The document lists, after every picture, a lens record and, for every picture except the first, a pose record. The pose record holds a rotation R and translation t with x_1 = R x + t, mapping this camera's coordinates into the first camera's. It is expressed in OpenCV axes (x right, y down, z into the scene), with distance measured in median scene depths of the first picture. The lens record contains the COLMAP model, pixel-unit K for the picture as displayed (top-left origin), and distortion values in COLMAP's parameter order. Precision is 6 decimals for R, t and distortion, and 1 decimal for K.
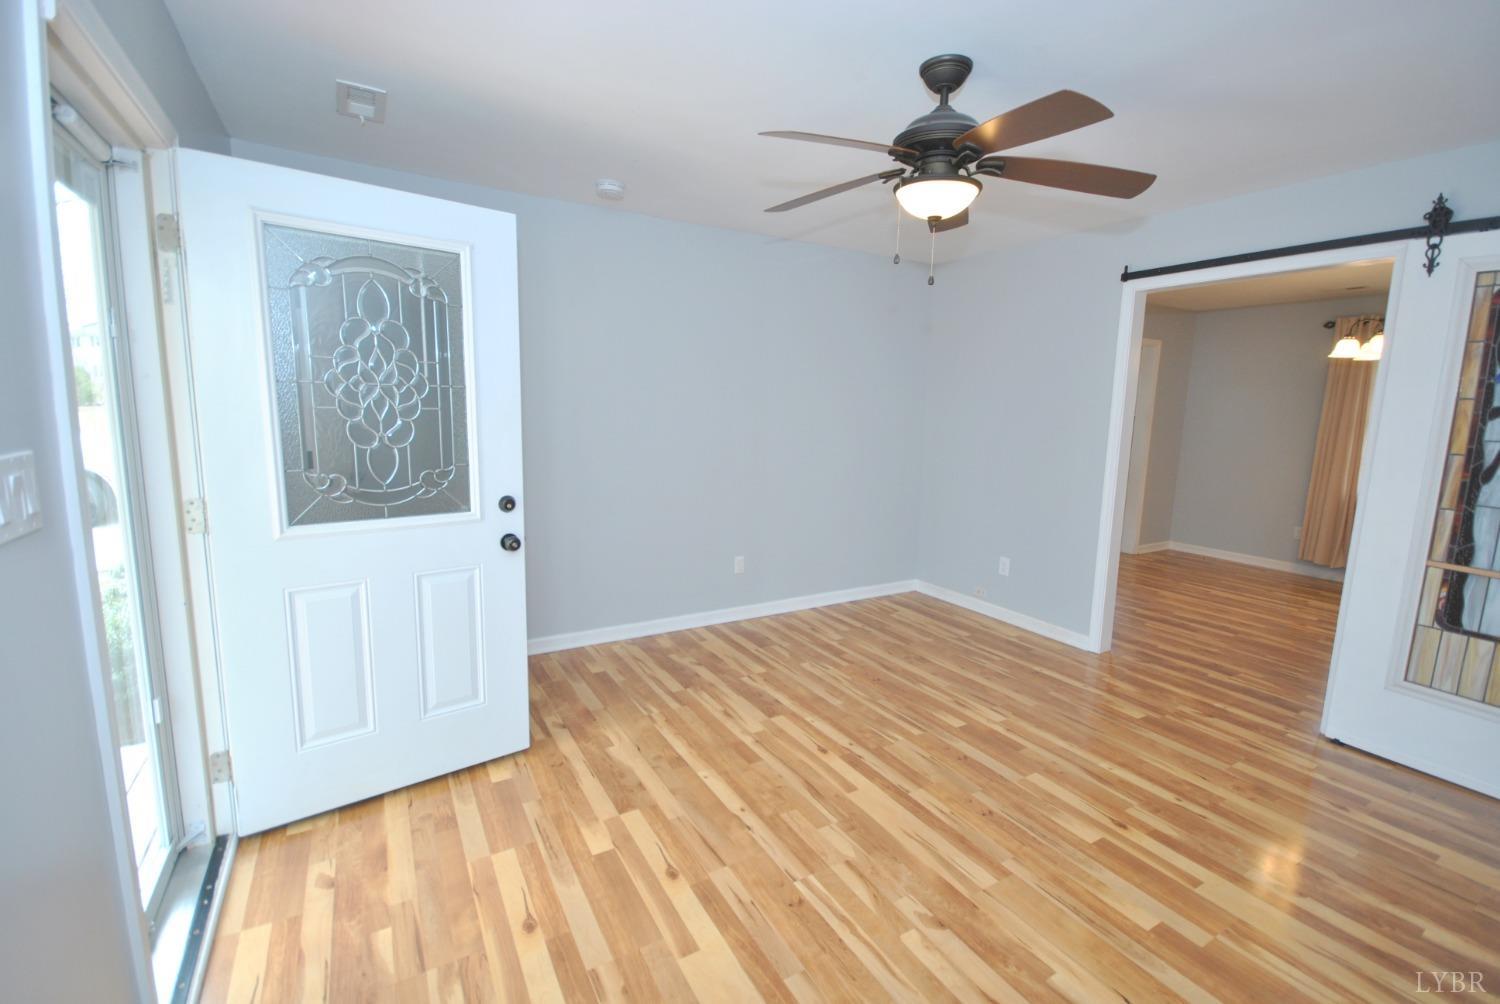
lens RADIAL K [[657.4, 0, 761.5], [0, 657.4, 501.7], [0, 0, 1]] dist [0.013047, -0.013914]
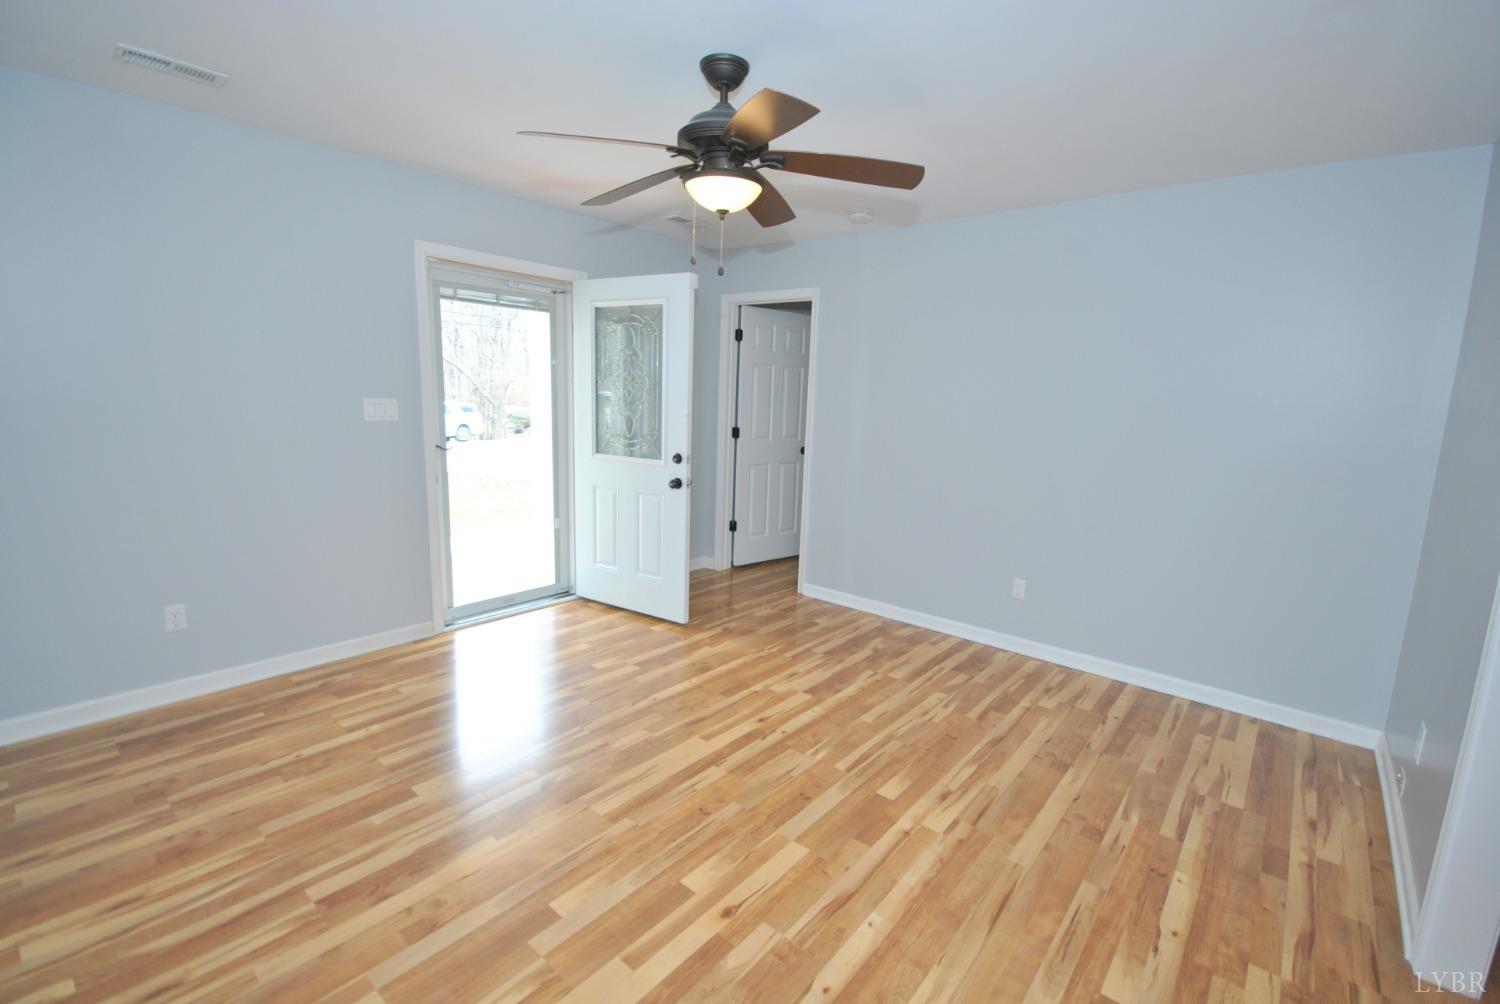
lens RADIAL K [[657.4, 0, 761.5], [0, 657.4, 501.7], [0, 0, 1]] dist [0.013047, -0.013914]
pose [[0.331531, 0.141792, -0.932728, 0.956291], [-0.164199, 0.982225, 0.090953, -0.059046], [0.929046, 0.122999, 0.348921, 0.544013]]
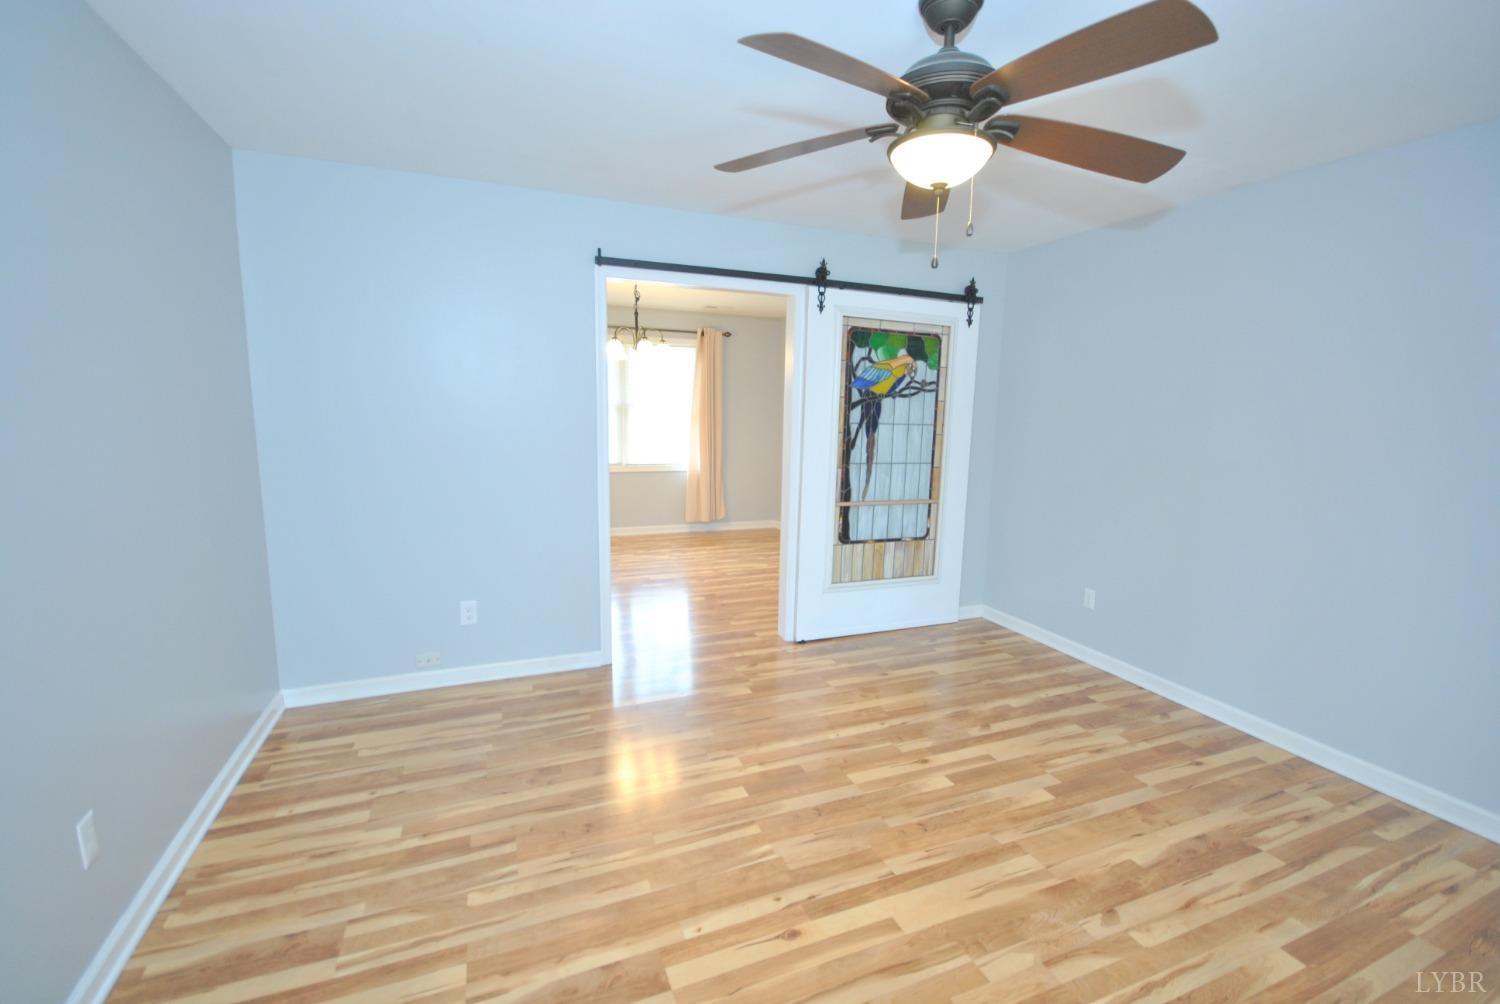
lens RADIAL K [[657.4, 0, 761.5], [0, 657.4, 501.7], [0, 0, 1]] dist [0.013047, -0.013914]
pose [[0.143334, -0.160821, 0.976520, -0.452053], [0.129564, 0.981266, 0.142585, -0.136561], [-0.981157, 0.106084, 0.161486, 0.813630]]
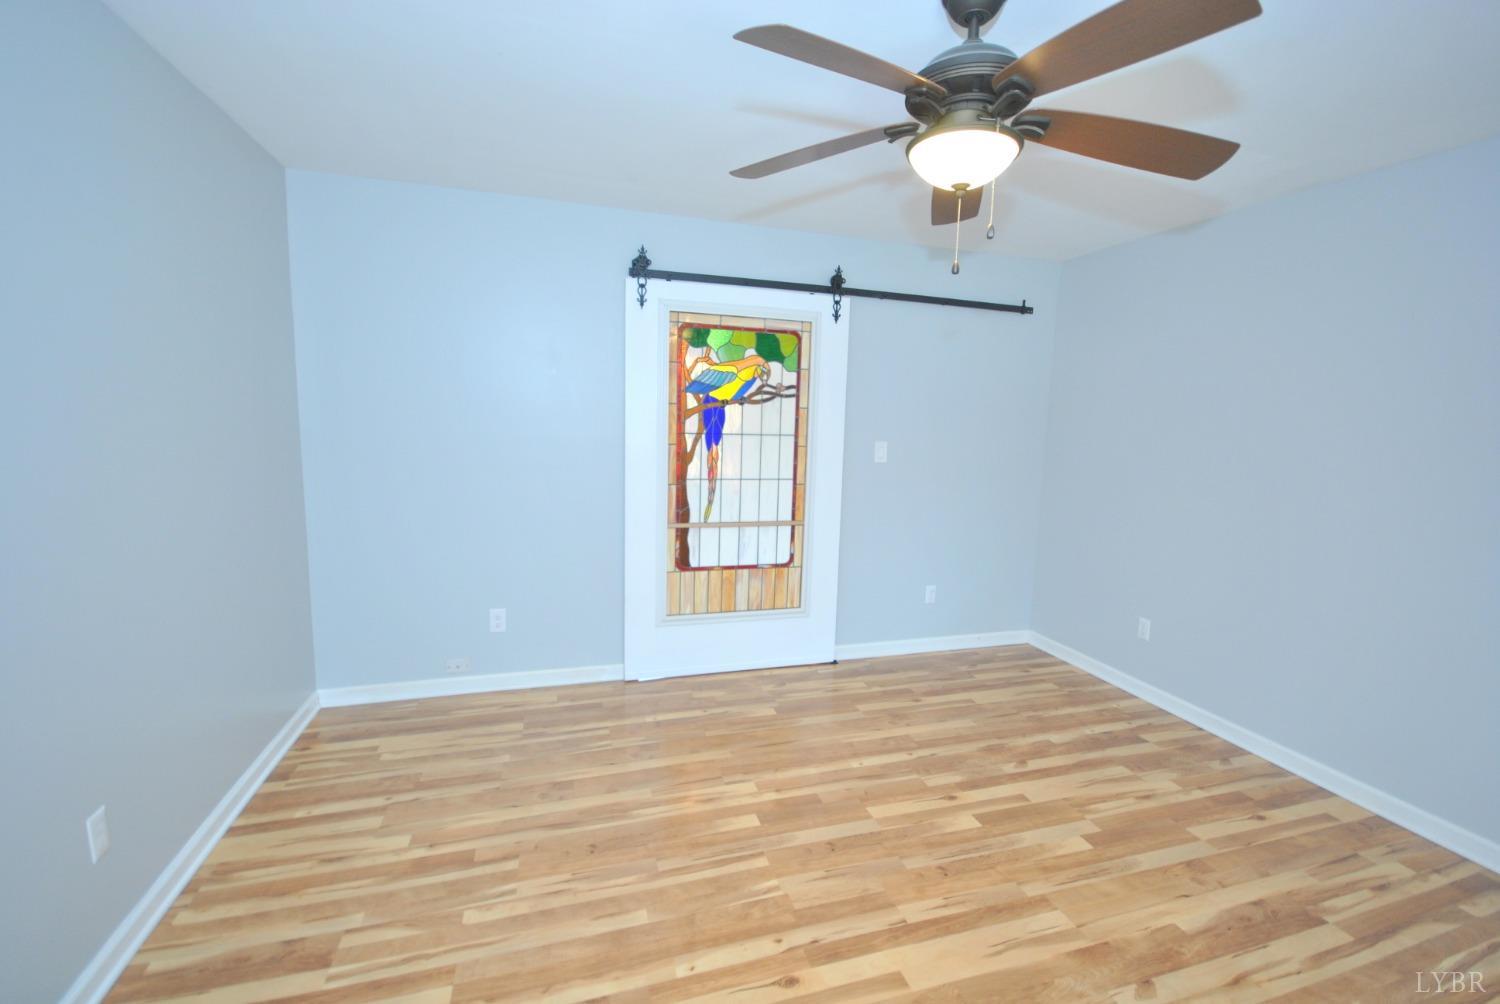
lens RADIAL K [[657.4, 0, 761.5], [0, 657.4, 501.7], [0, 0, 1]] dist [0.013047, -0.013914]
pose [[0.228520, -0.139337, 0.963516, -0.415218], [0.118946, 0.986286, 0.114419, -0.132190], [-0.966246, 0.088459, 0.241959, 0.774817]]
